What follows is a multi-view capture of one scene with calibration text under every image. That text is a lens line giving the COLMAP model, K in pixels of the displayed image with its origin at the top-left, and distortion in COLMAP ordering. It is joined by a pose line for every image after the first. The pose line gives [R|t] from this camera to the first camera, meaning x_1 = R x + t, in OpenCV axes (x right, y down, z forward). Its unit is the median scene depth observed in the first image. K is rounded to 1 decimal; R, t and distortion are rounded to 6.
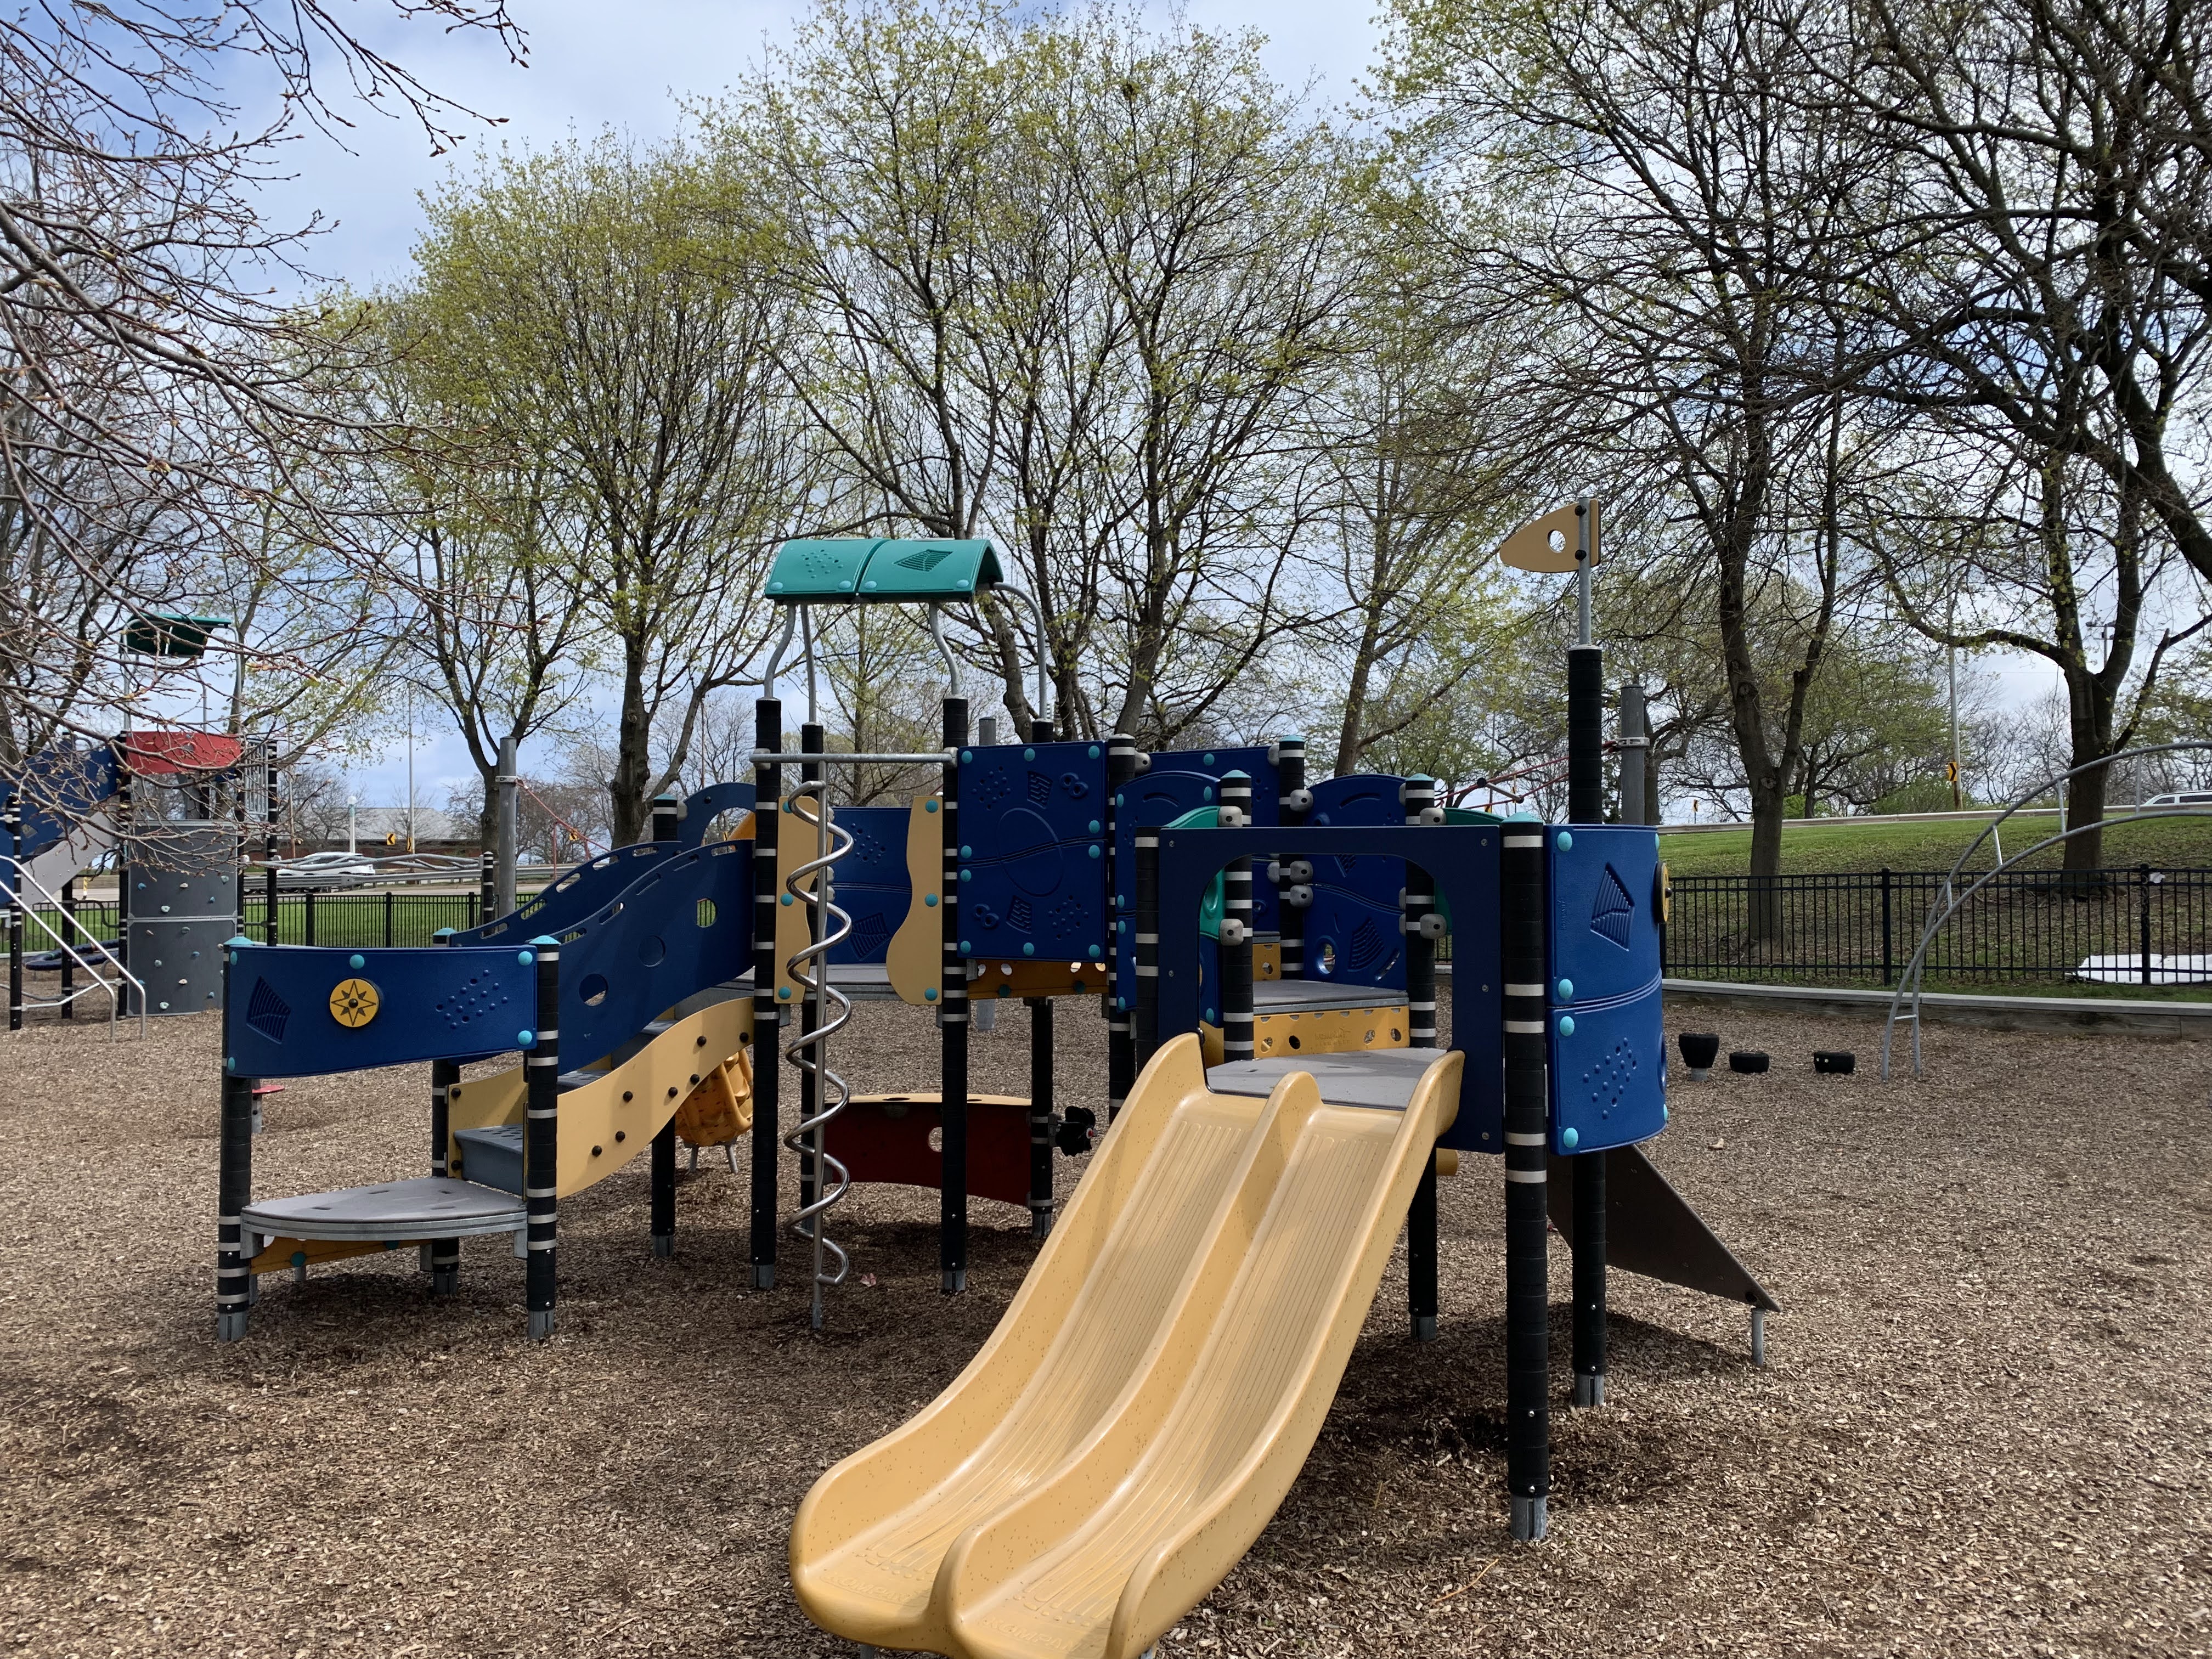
lens RADIAL K [[1746.8, 0, 1091.3], [0, 1746.8, 838.5], [0, 0, 1]] dist [0.044769, -0.003534]
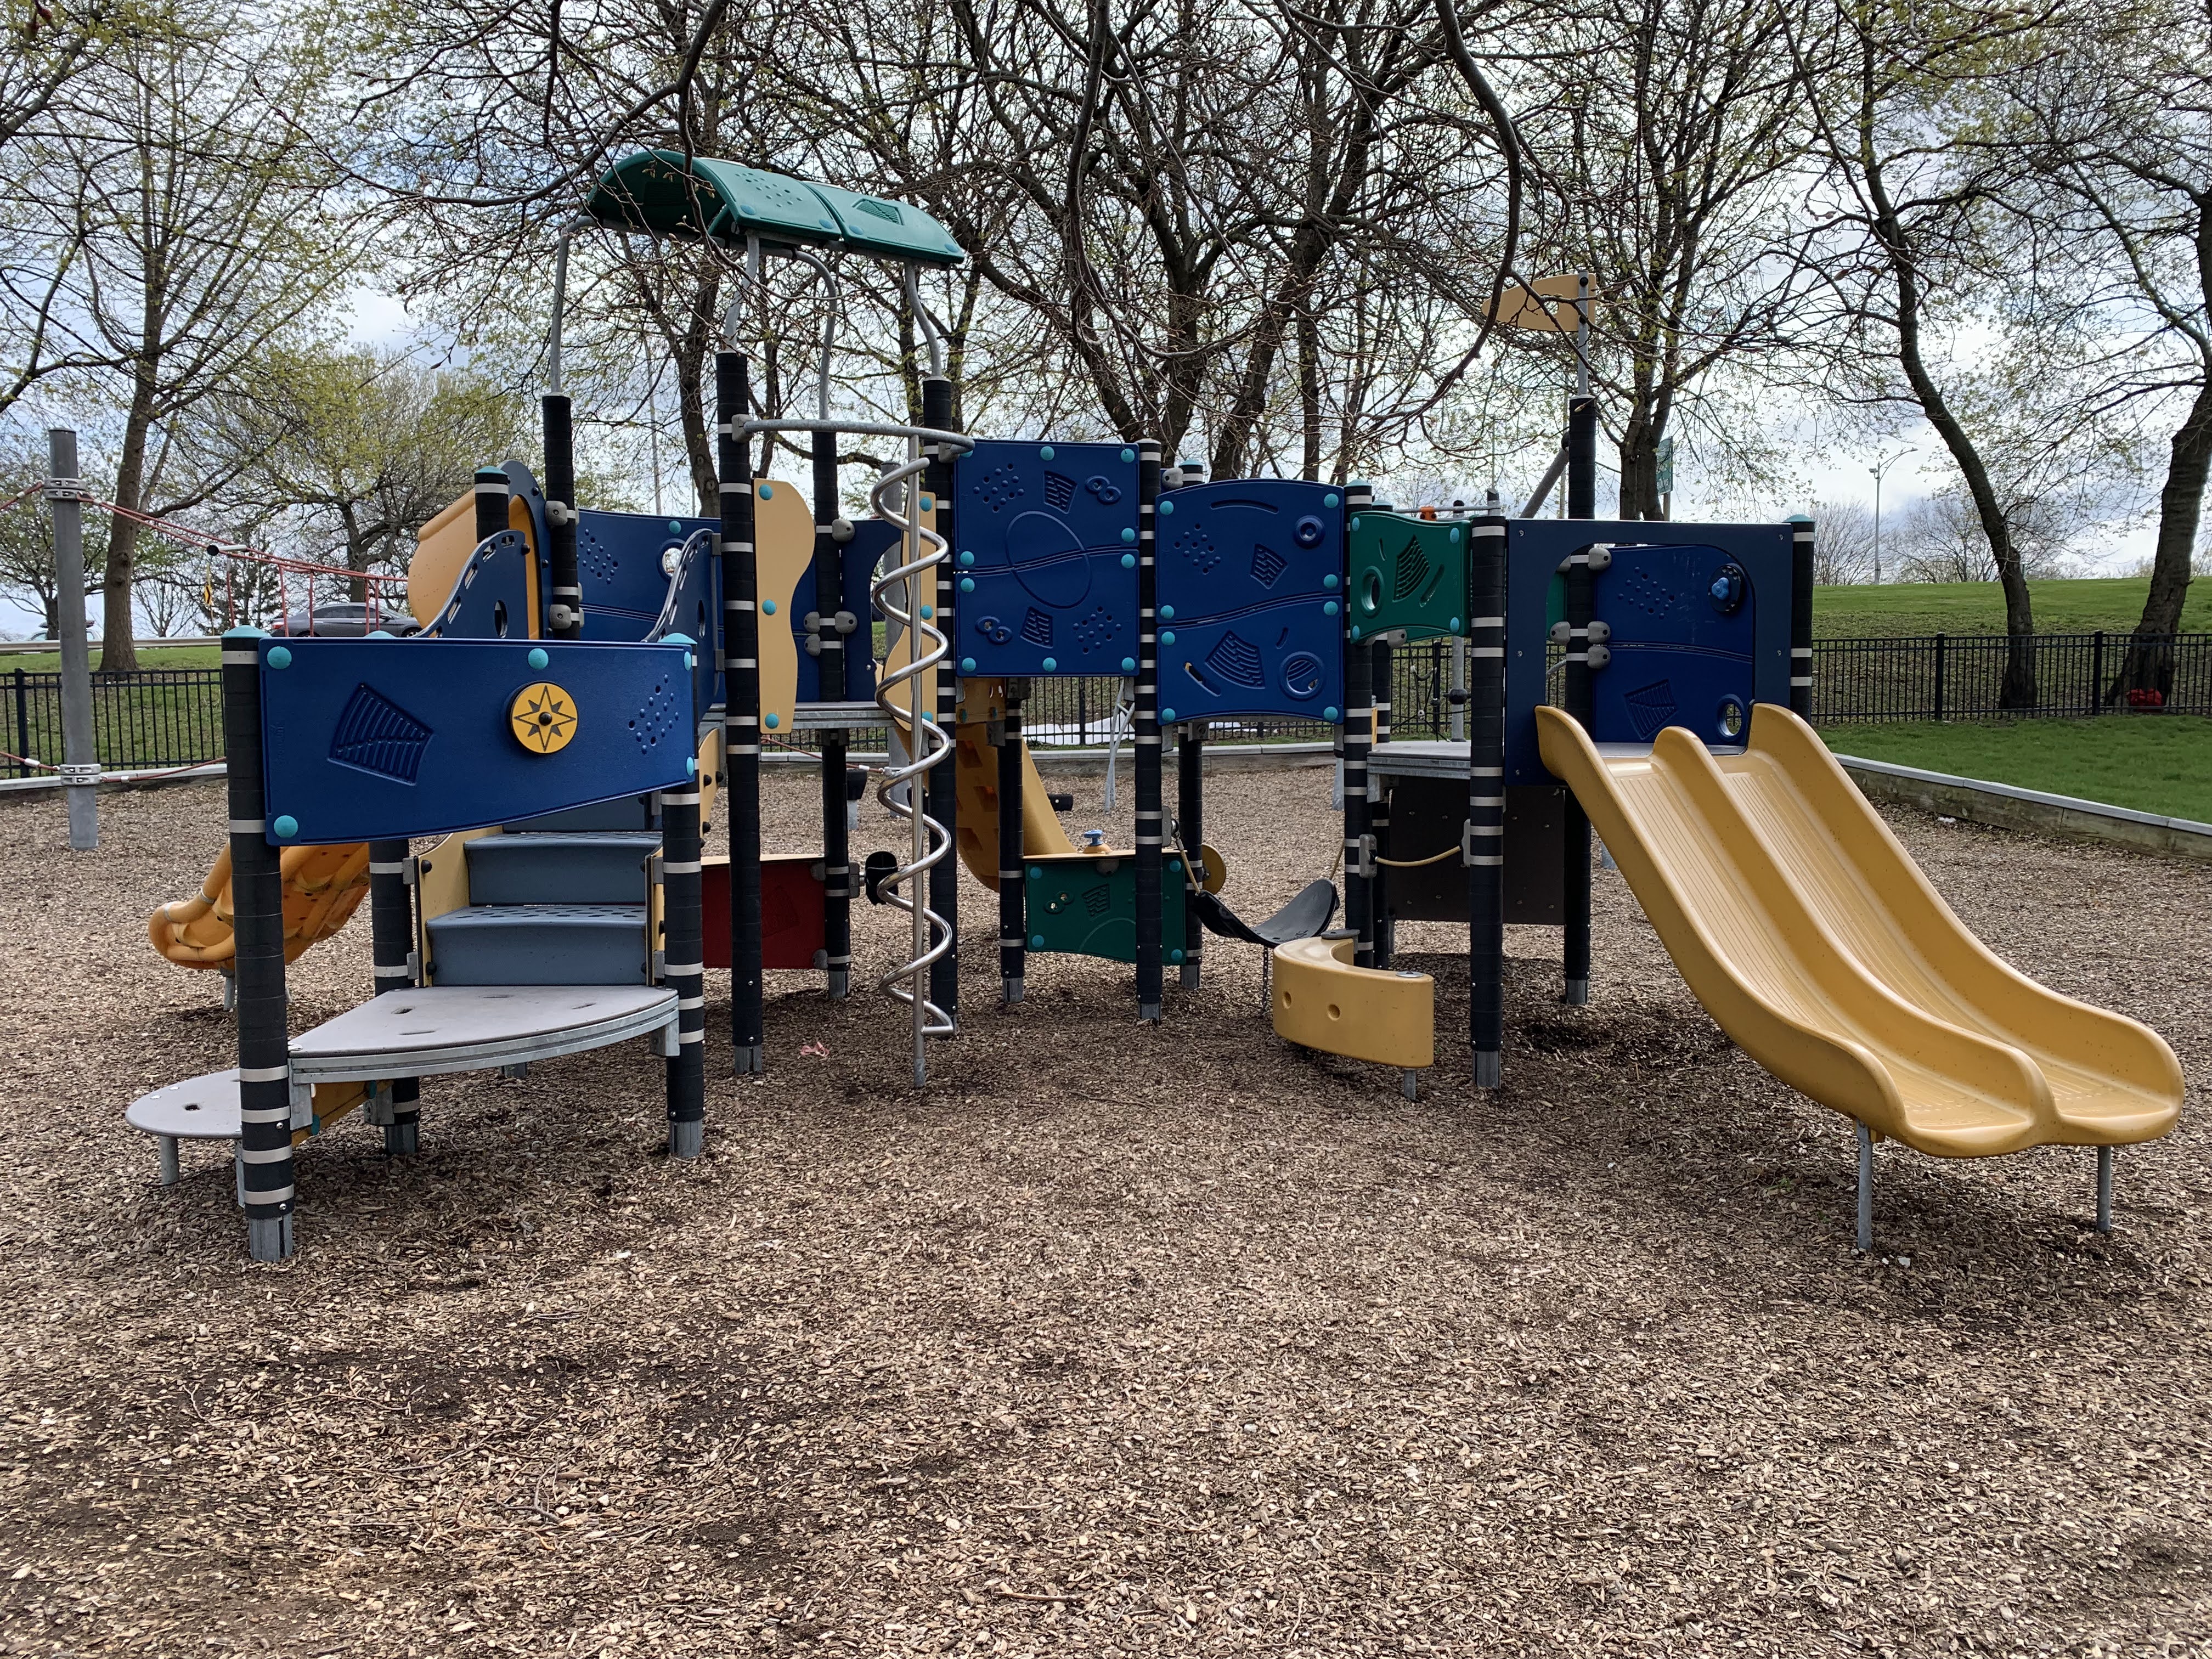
lens RADIAL K [[1746.8, 0, 1090.6], [0, 1746.8, 820.8], [0, 0, 1]] dist [0.044769, -0.003534]
pose [[0.659149, -0.058768, 0.749712, -0.704588], [-0.004524, 0.996614, 0.082099, 0.067589], [-0.751999, -0.057508, 0.656651, 0.344956]]
